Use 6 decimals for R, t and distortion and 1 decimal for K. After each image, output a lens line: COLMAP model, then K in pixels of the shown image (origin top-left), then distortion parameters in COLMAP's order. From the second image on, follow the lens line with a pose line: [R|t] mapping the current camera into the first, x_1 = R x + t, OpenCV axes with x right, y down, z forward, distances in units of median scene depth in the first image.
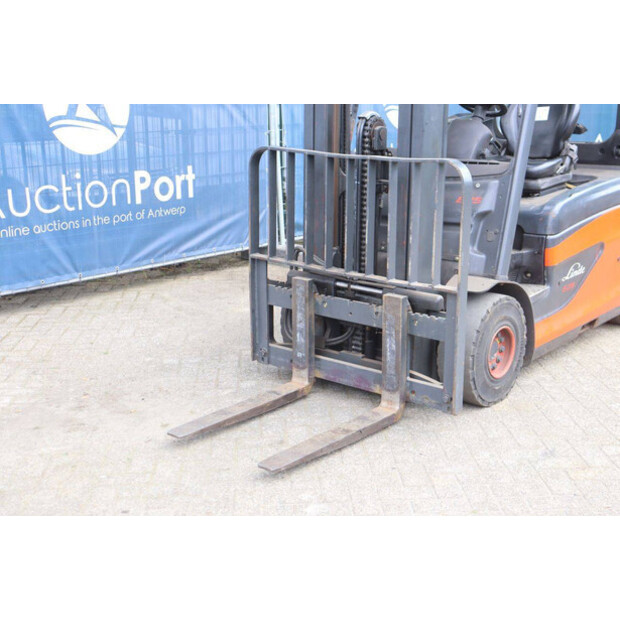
lens RADIAL K [[913.9, 0, 325.3], [0, 913.9, 299.8], [0, 0, 1]] dist [0.108463, 0.040254]
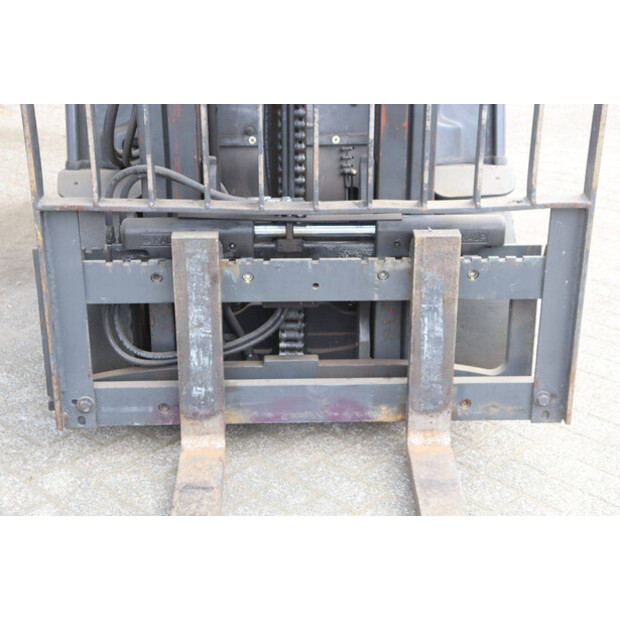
lens RADIAL K [[1067.8, 0, 308.6], [0, 1067.8, 294.0], [0, 0, 1]] dist [0.159601, 0.031444]
pose [[0.754470, -0.249181, 0.607193, -0.316563], [0.157719, 0.966852, 0.200804, -0.093817], [-0.637102, -0.055734, 0.768762, 0.546541]]
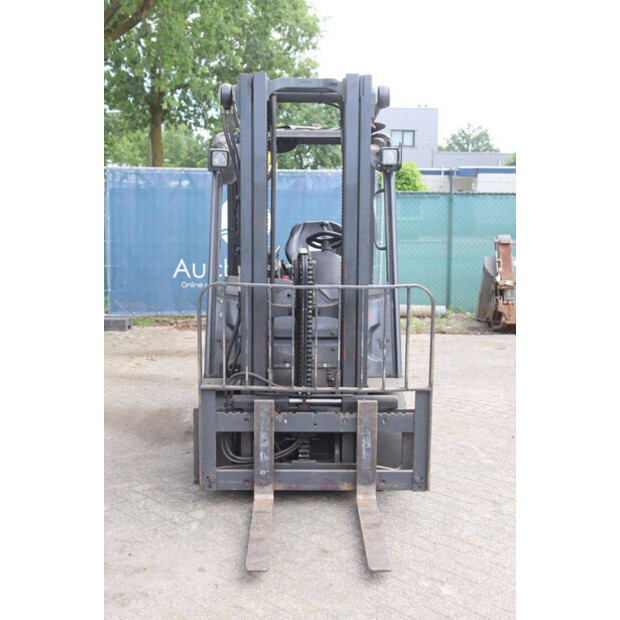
lens RADIAL K [[824.7, 0, 297.8], [0, 824.7, 310.6], [0, 0, 1]] dist [0.039272, 0.133826]
pose [[0.766573, -0.078099, 0.637391, -0.609476], [0.148514, 0.987229, -0.057649, -0.066370], [-0.624748, 0.138853, 0.768381, 0.207639]]
